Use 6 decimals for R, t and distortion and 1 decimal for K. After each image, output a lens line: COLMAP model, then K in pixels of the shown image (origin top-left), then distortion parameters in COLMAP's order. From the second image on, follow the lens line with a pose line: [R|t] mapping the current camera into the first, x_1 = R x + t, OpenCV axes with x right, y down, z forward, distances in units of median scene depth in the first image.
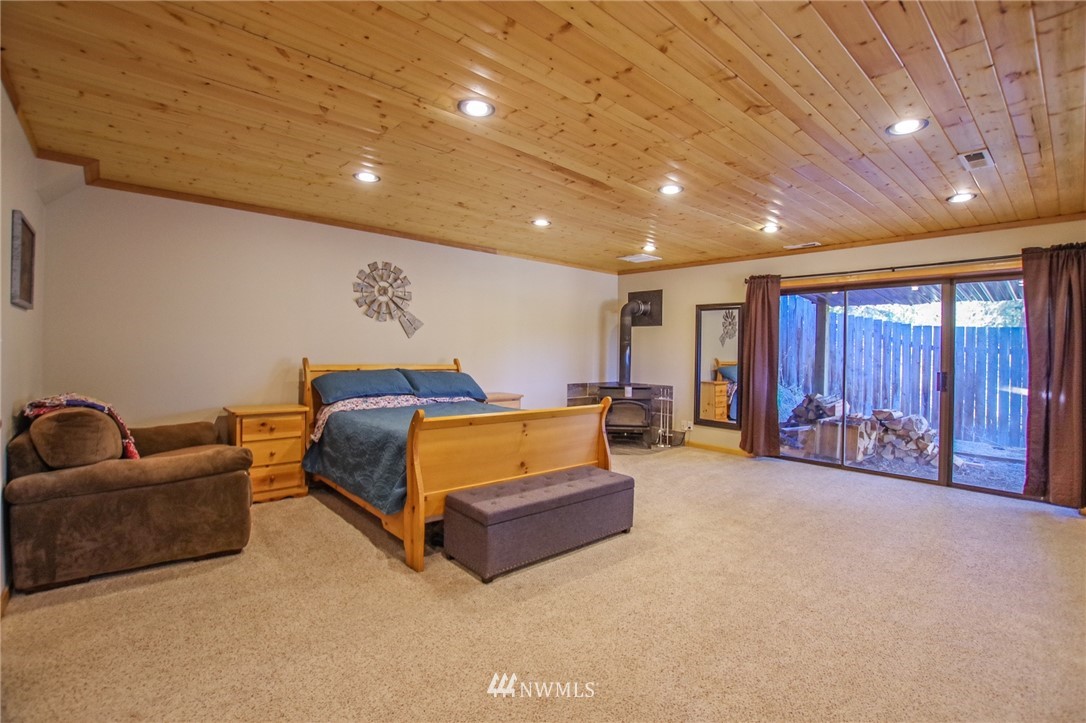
lens RADIAL K [[492.3, 0, 555.4], [0, 492.3, 348.5], [0, 0, 1]] dist [-0.030126, -0.000350]
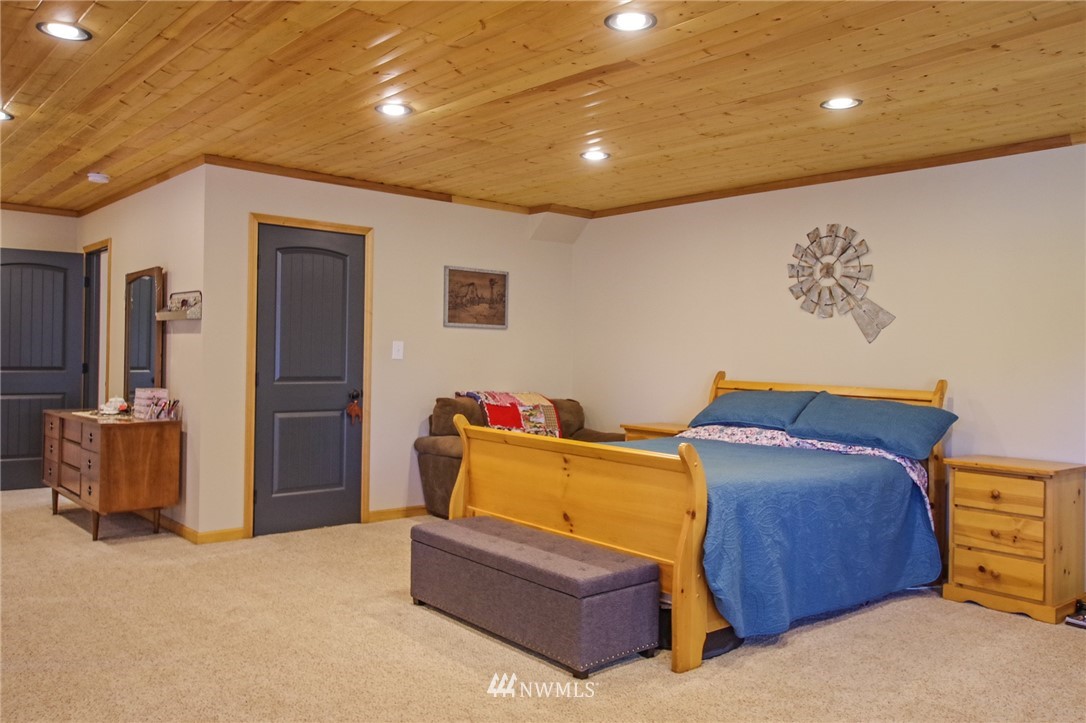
lens RADIAL K [[831.0, 0, 543.9], [0, 831.0, 350.0], [0, 0, 1]] dist [-0.032676, -0.002366]
pose [[-0.012224, -0.020981, -0.999705, 0.751082], [-0.019166, 0.999601, -0.020744, 0.016698], [0.999742, 0.018907, -0.012621, 0.662345]]
